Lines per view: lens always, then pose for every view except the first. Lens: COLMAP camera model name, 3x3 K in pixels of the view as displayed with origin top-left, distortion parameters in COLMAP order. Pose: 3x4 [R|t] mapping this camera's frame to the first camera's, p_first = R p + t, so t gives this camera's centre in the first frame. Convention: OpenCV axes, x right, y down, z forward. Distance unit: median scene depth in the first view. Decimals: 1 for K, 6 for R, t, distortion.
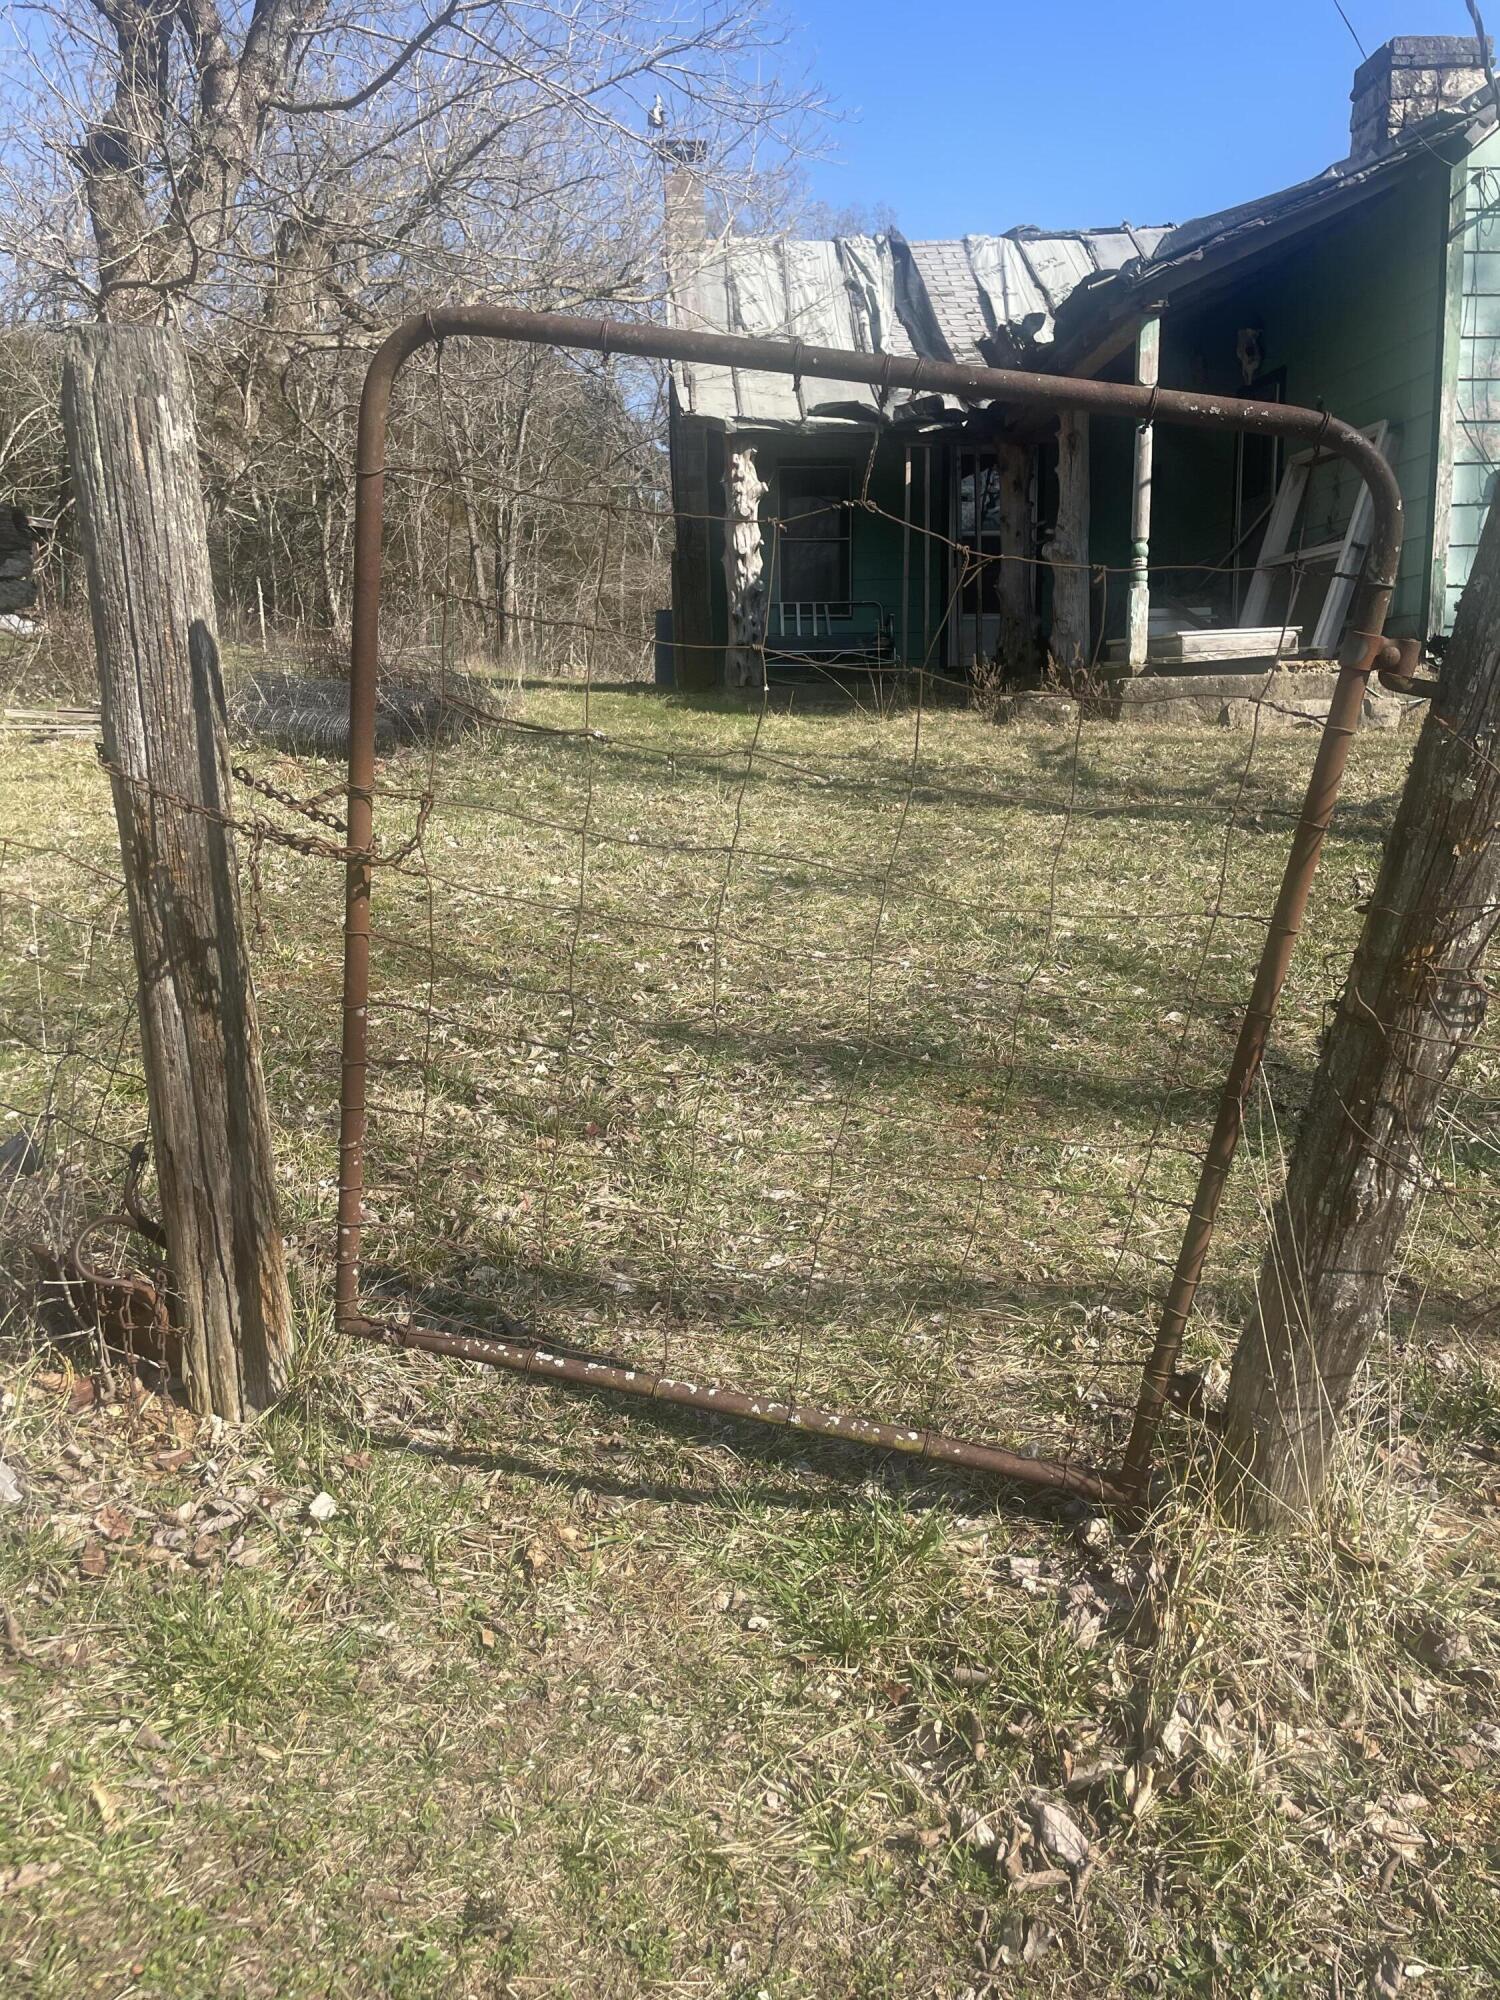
lens RADIAL K [[1486.3, 0, 751.9], [0, 1486.3, 1008.1], [0, 0, 1]] dist [0.032340, -0.043272]
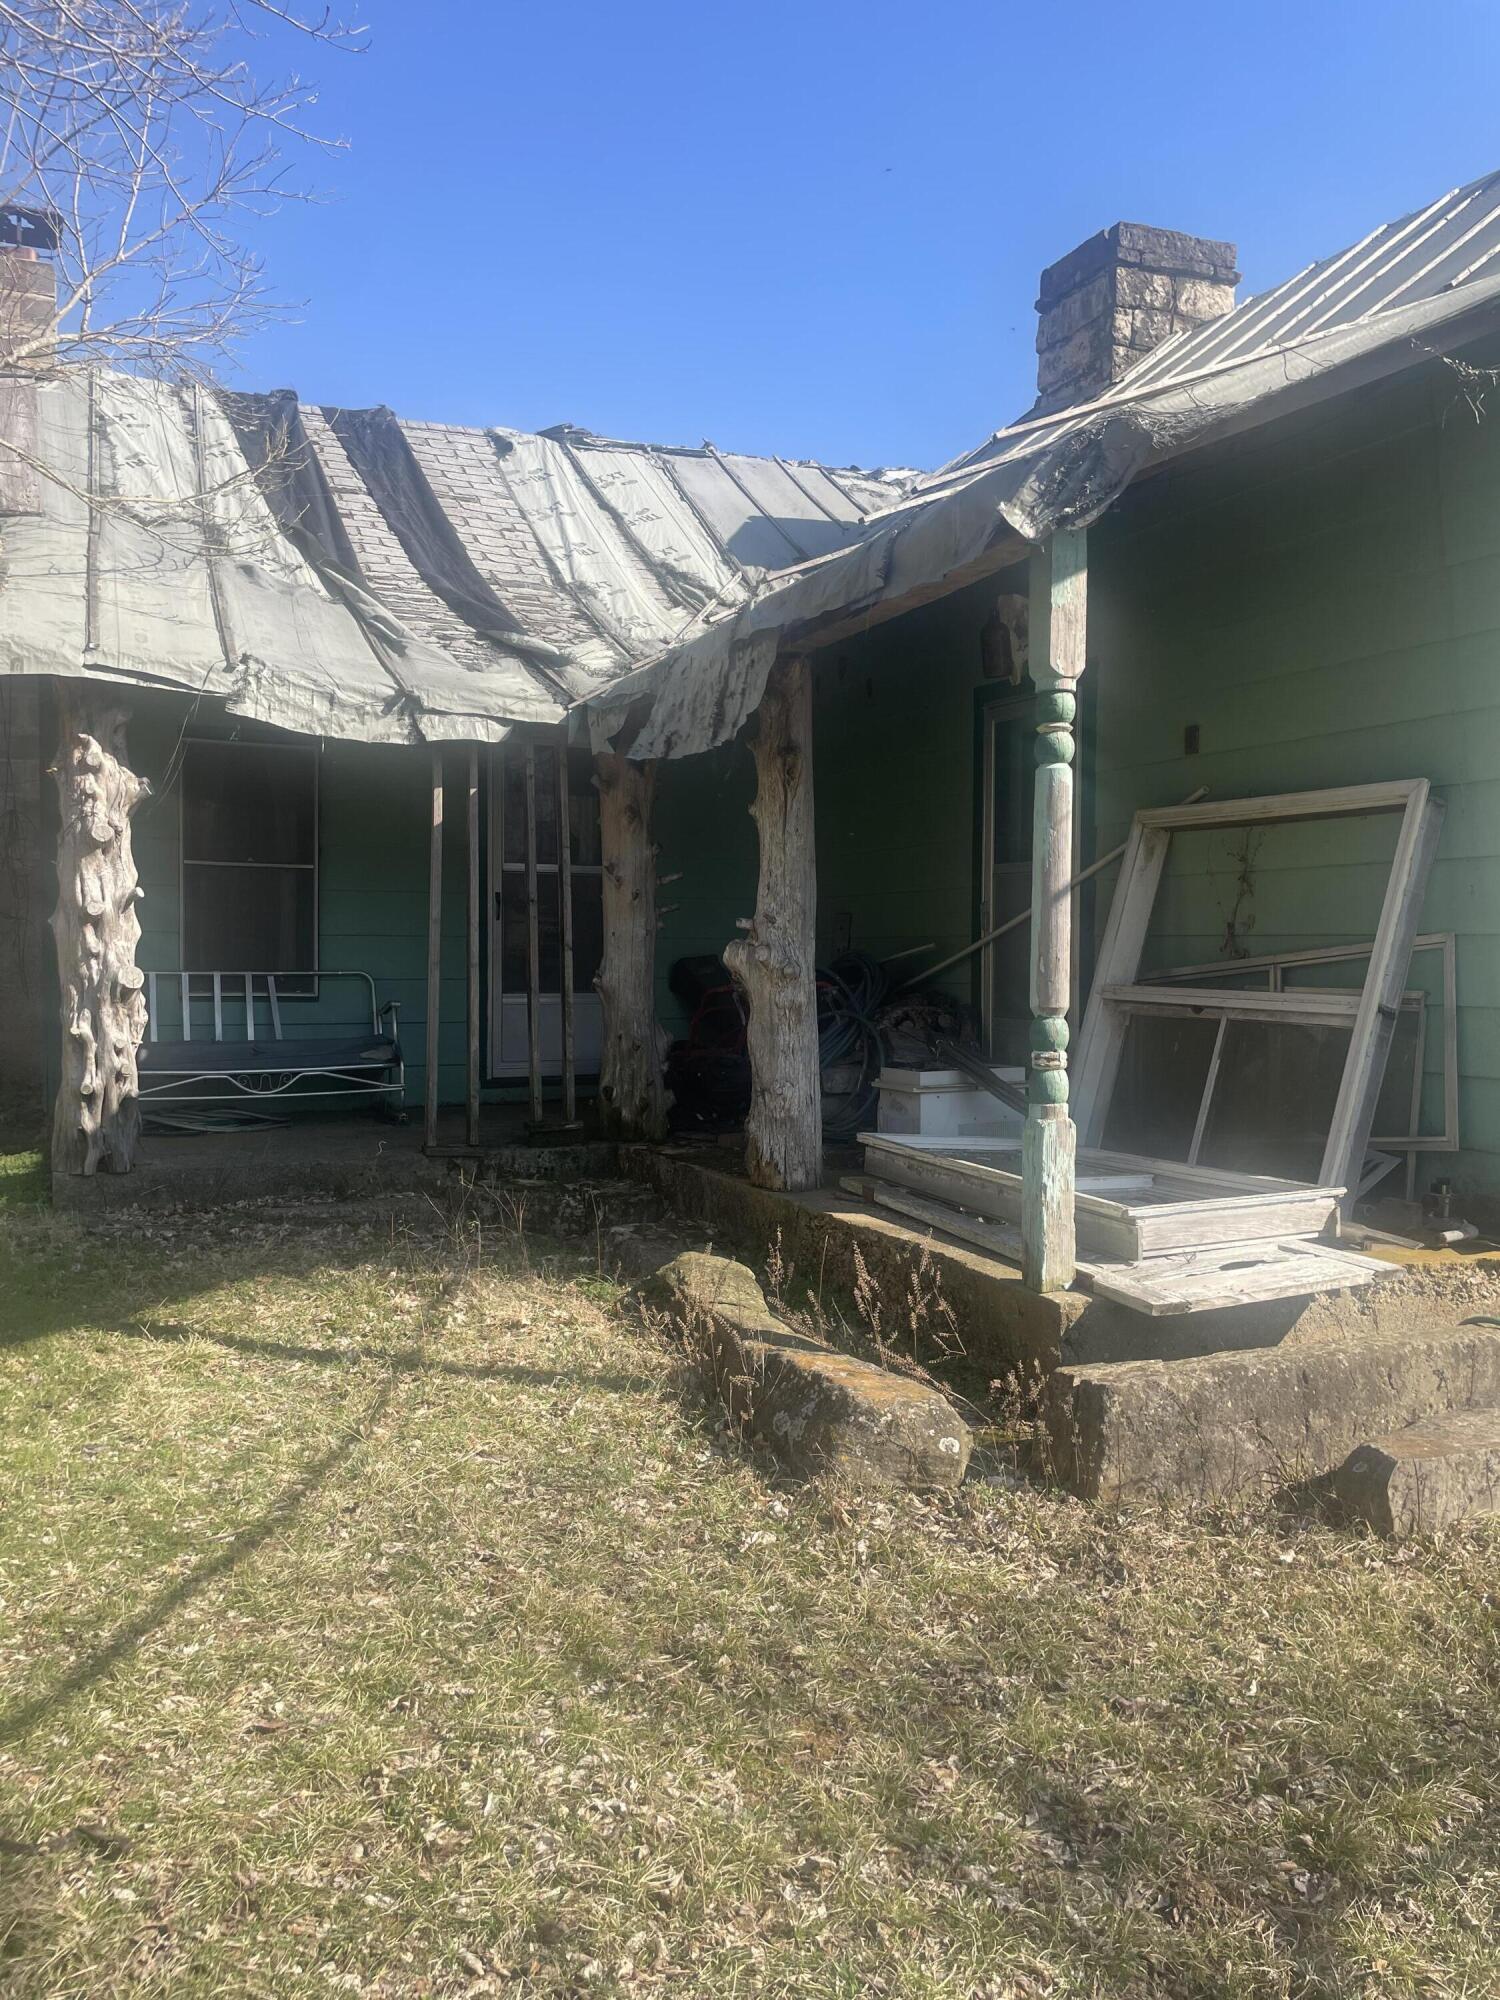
lens RADIAL K [[1486.3, 0, 749.6], [0, 1486.3, 995.3], [0, 0, 1]] dist [0.032340, -0.043272]
pose [[0.932994, 0.008434, 0.359794, 0.017996], [0.051281, 0.986409, -0.156099, -0.189868], [-0.356221, 0.164090, 0.919881, 0.471859]]
